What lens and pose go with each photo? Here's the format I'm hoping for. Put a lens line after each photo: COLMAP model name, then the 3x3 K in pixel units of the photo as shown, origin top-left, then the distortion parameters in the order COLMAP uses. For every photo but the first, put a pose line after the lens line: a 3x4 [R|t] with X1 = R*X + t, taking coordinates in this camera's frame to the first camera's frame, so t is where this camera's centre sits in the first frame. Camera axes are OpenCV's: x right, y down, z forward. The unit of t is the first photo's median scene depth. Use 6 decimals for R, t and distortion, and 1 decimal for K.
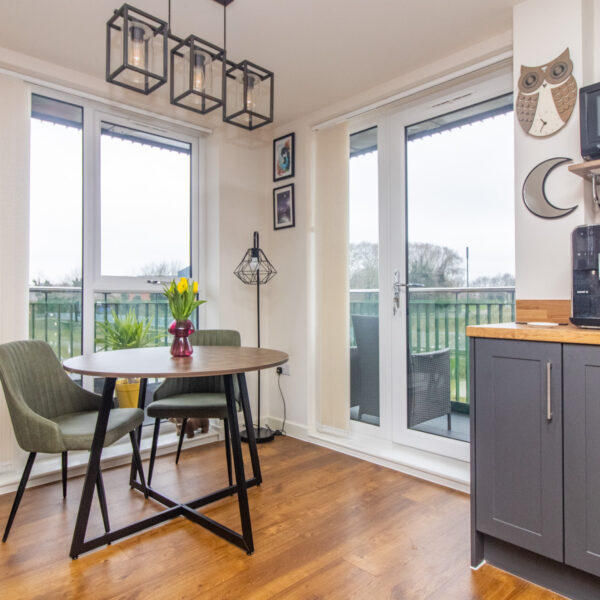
lens RADIAL K [[461.1, 0, 300.1], [0, 461.1, 297.7], [0, 0, 1]] dist [-0.000907, -0.000121]
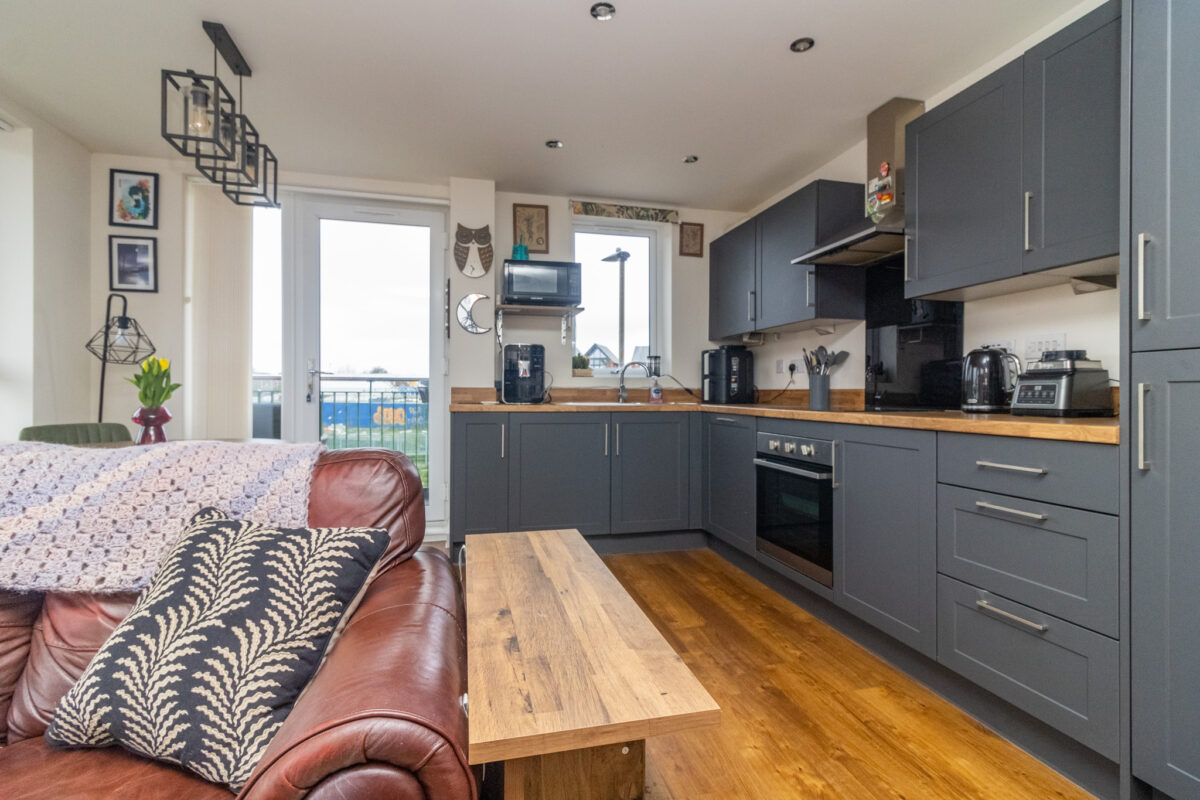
lens RADIAL K [[555.8, 0, 593.3], [0, 555.8, 393.3], [0, 0, 1]] dist [0.004978, 0.000598]
pose [[0.492917, 0.003362, 0.870070, -0.527814], [-0.010599, 0.999942, 0.002141, 0.009954], [-0.870012, -0.010277, 0.492924, -0.141565]]
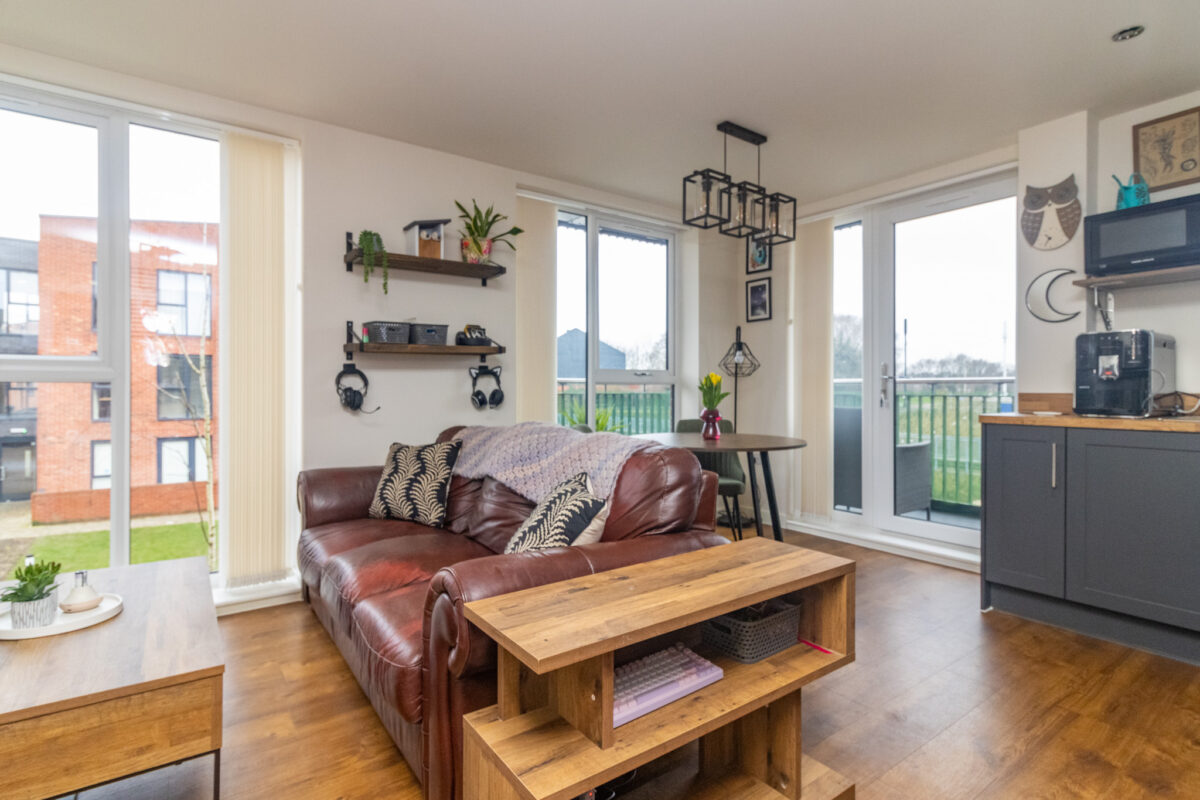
lens RADIAL K [[585.1, 0, 601.6], [0, 585.1, 397.0], [0, 0, 1]] dist [0.001061, 0.000401]
pose [[0.991751, 0.004166, -0.128113, -0.240818], [-0.001843, 0.999832, 0.018249, -0.006271], [0.128167, -0.017863, 0.991592, -0.370728]]
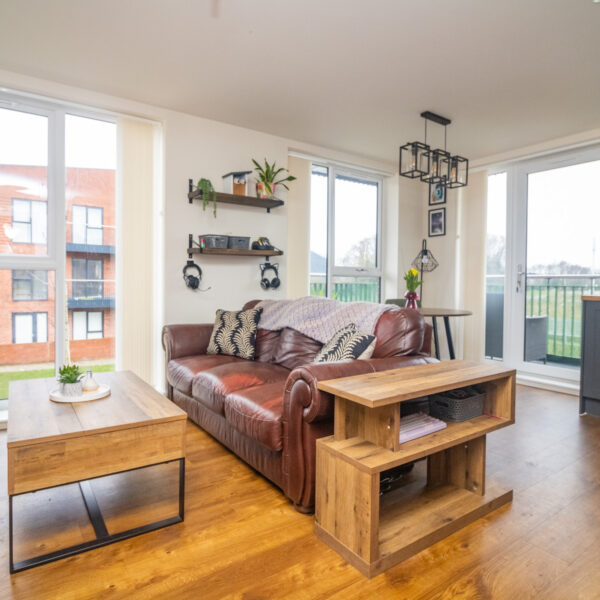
lens RADIAL K [[413.0, 0, 300.8], [0, 413.0, 297.1], [0, 0, 1]] dist [-0.005858, -0.007456]
pose [[0.989579, 0.016672, -0.143025, -0.325886], [-0.011324, 0.999209, 0.038125, 0.009298], [0.143547, -0.036108, 0.988985, -0.518726]]
